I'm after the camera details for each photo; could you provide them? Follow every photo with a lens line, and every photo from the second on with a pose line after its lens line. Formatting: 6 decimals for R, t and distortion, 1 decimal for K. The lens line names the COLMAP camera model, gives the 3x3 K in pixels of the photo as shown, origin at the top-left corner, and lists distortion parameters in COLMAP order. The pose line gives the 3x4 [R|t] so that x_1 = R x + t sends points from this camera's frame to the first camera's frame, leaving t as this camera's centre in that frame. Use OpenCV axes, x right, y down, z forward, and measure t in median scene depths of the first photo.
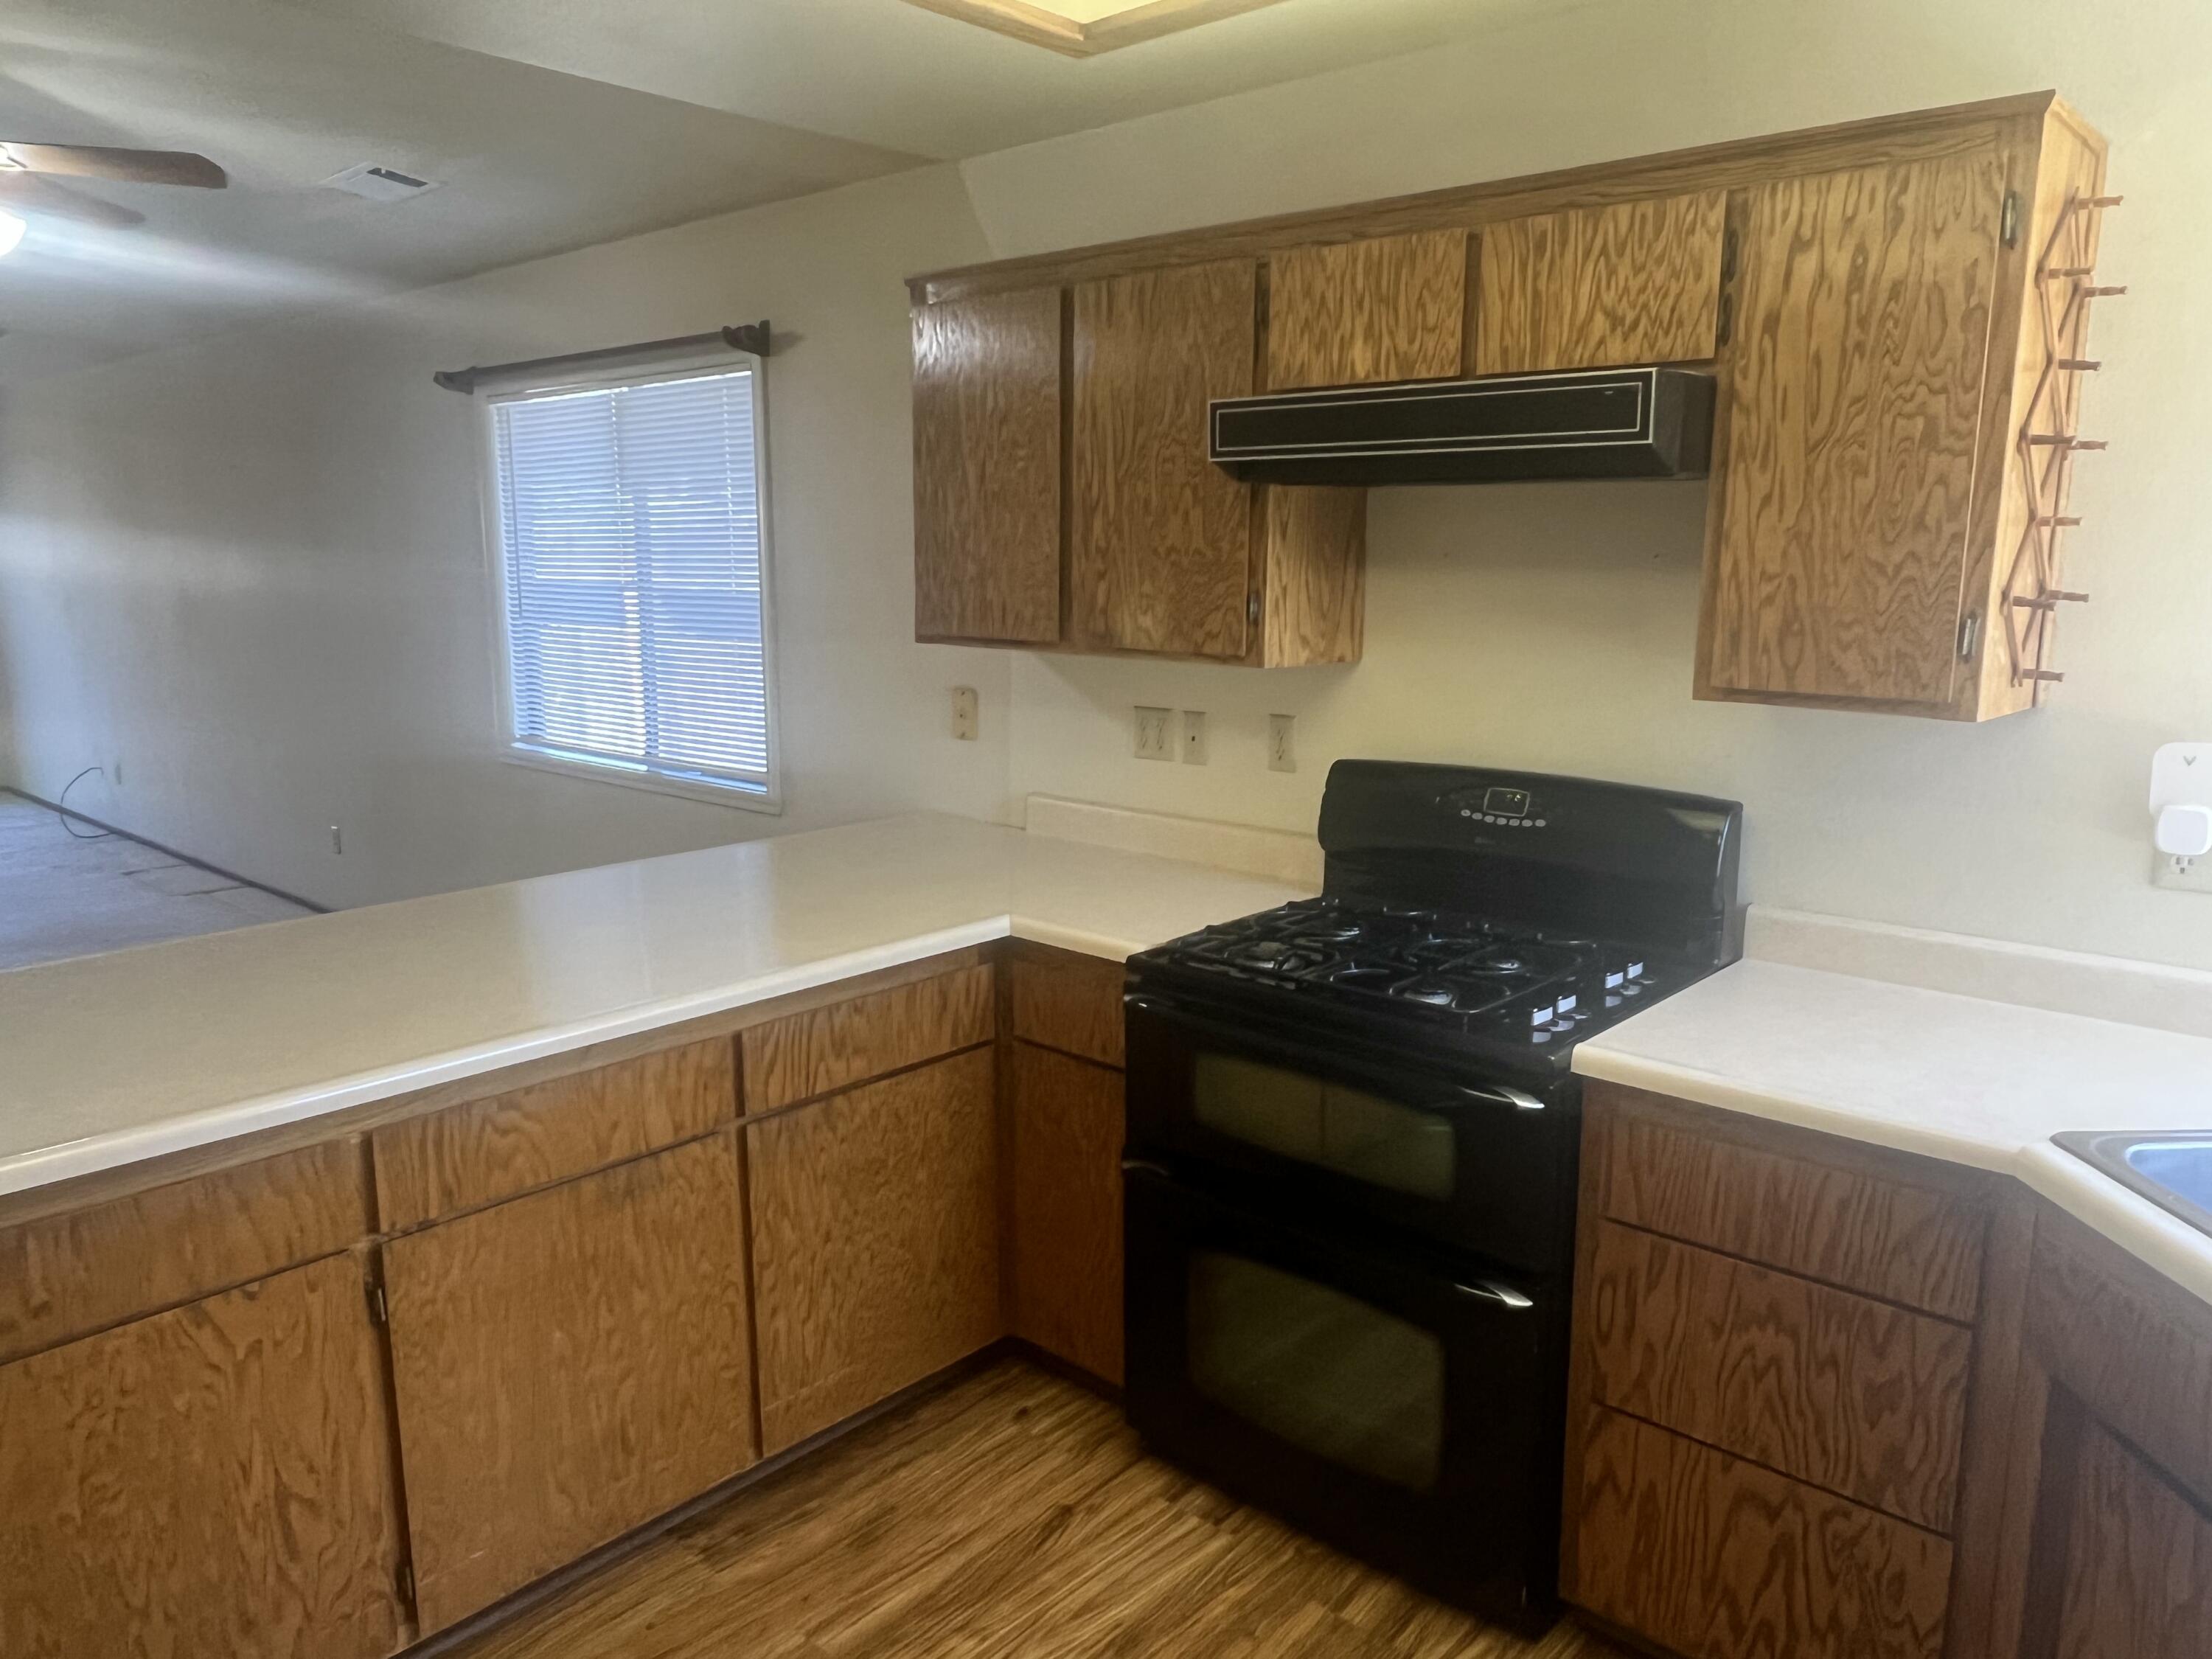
lens RADIAL K [[1547.3, 0, 1103.2], [0, 1547.3, 833.1], [0, 0, 1]] dist [-0.003897, -0.003272]
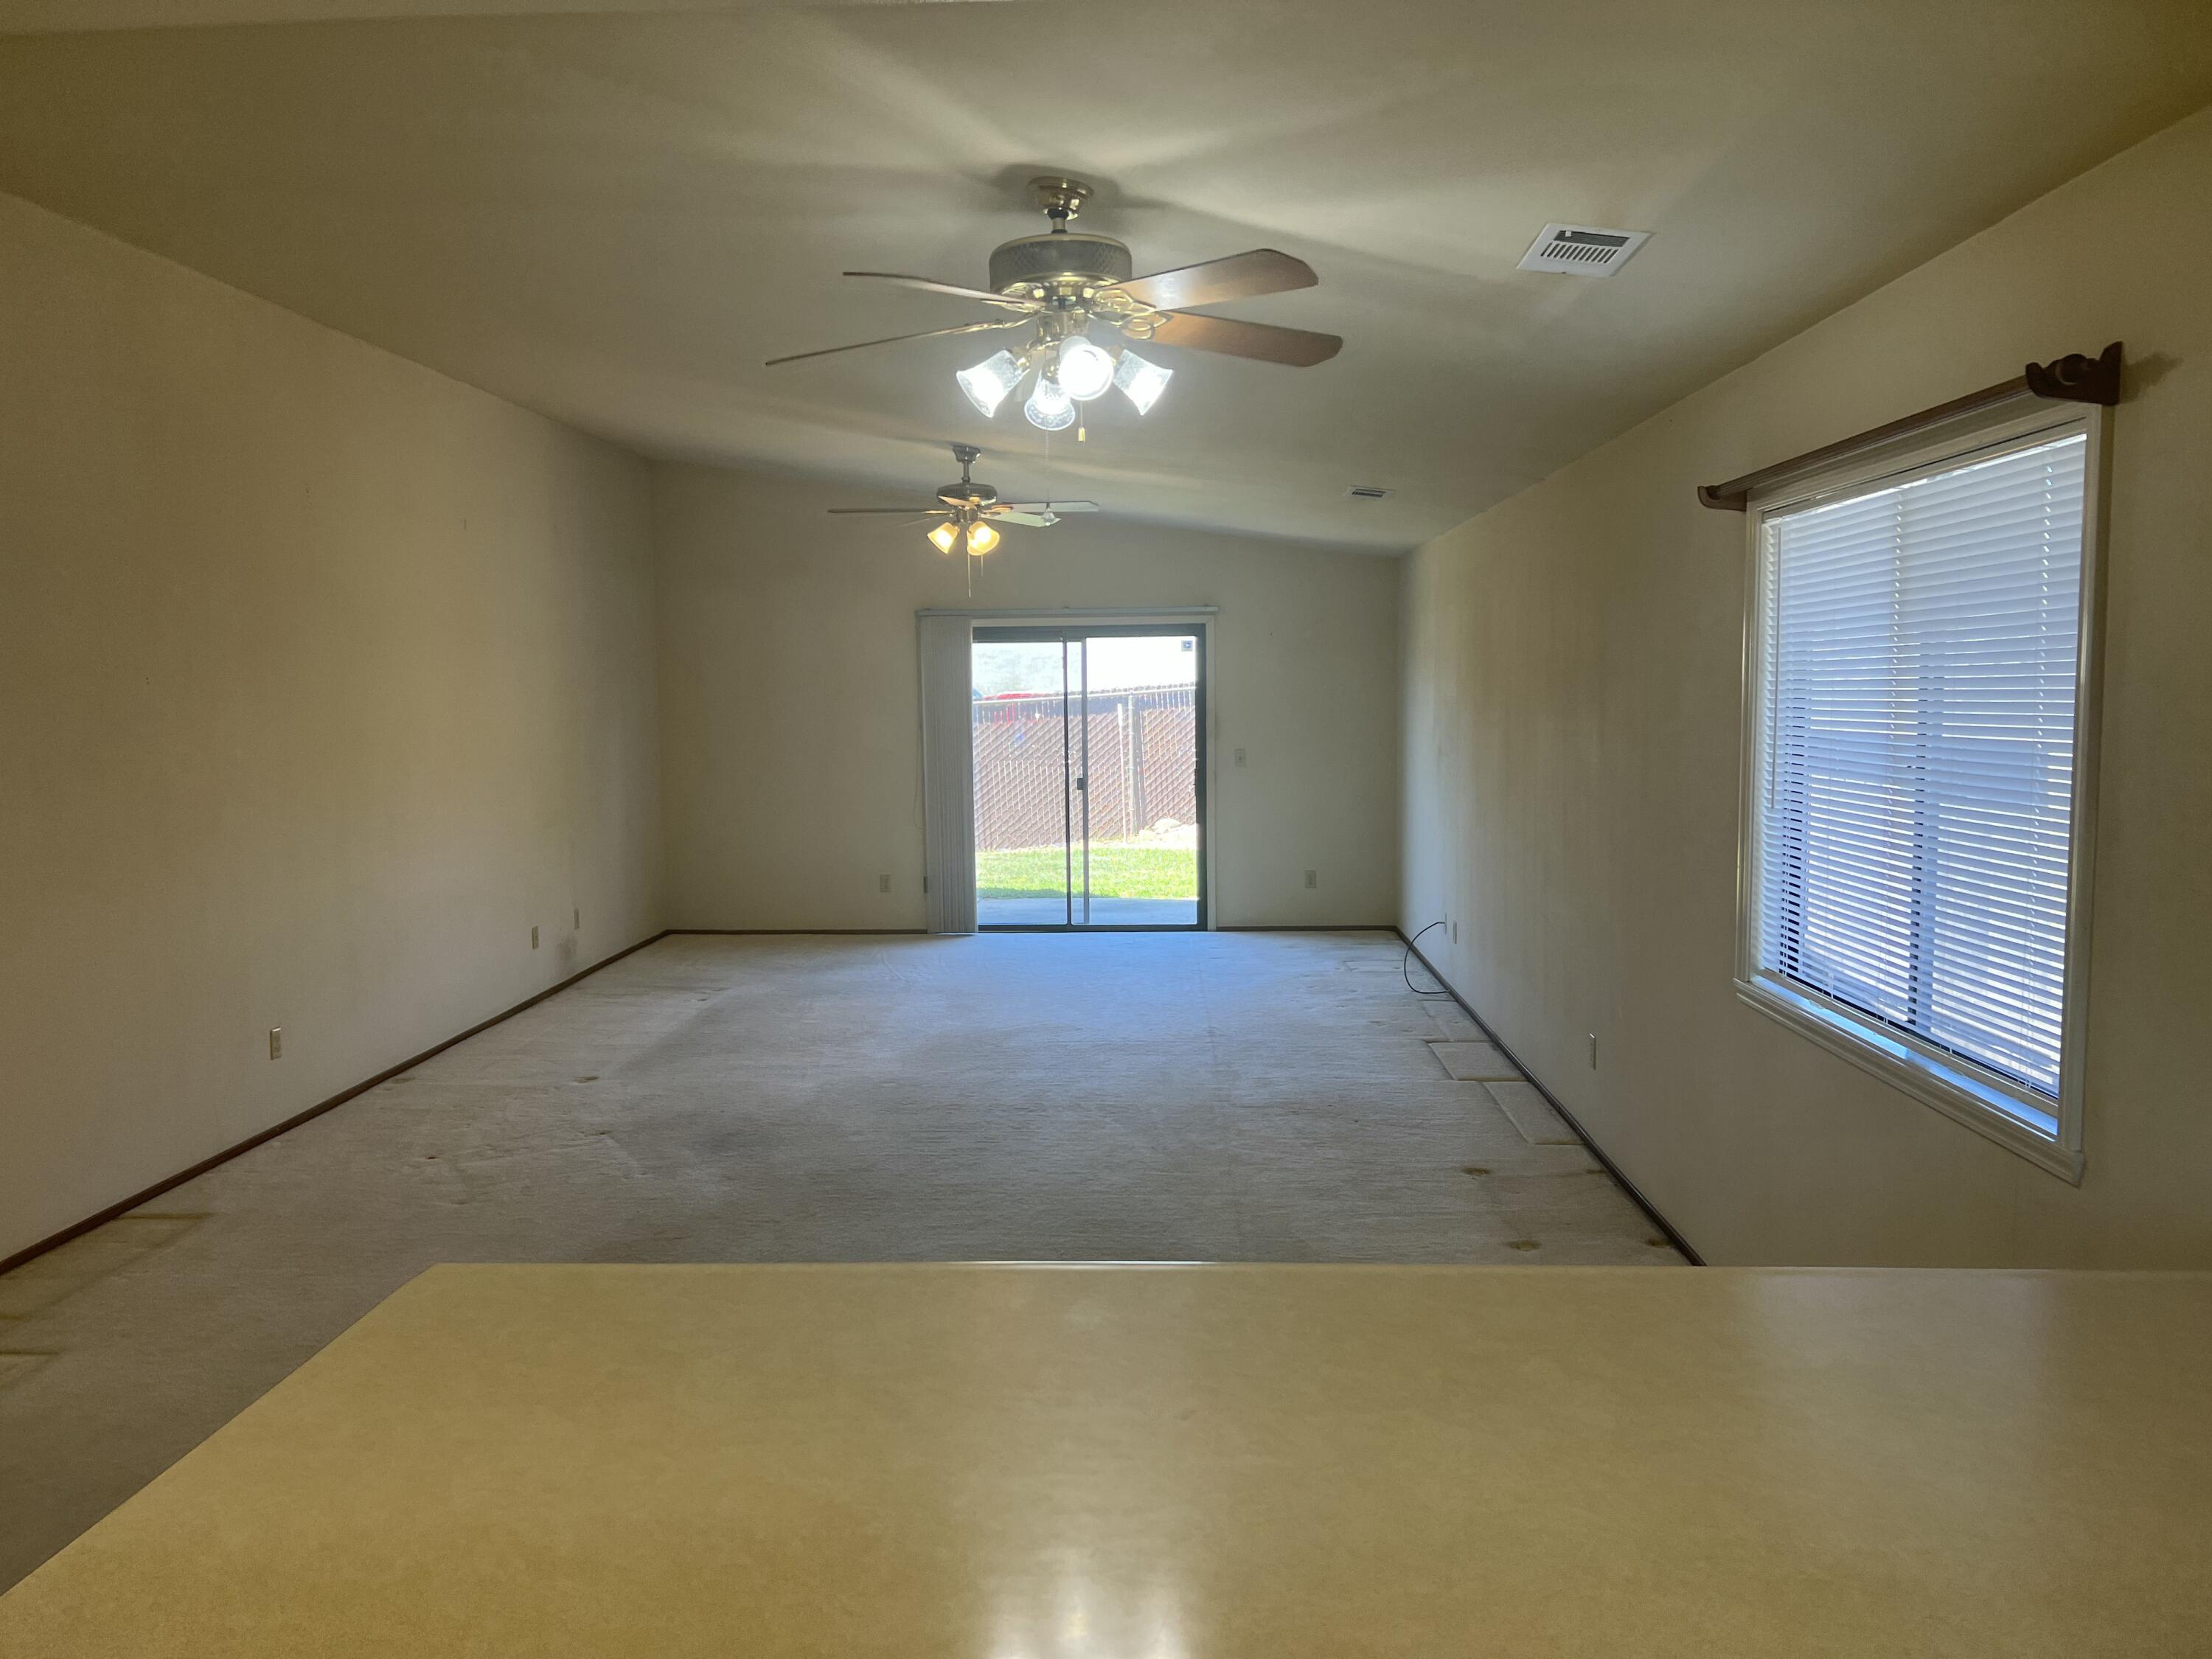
lens RADIAL K [[1671.8, 0, 1101.6], [0, 1671.8, 821.1], [0, 0, 1]] dist [0.007352, 0.001349]
pose [[0.643036, 0.052234, -0.764053, 0.021242], [-0.126003, 0.991291, -0.038277, -0.065919], [0.755399, 0.120887, 0.644017, 0.264223]]
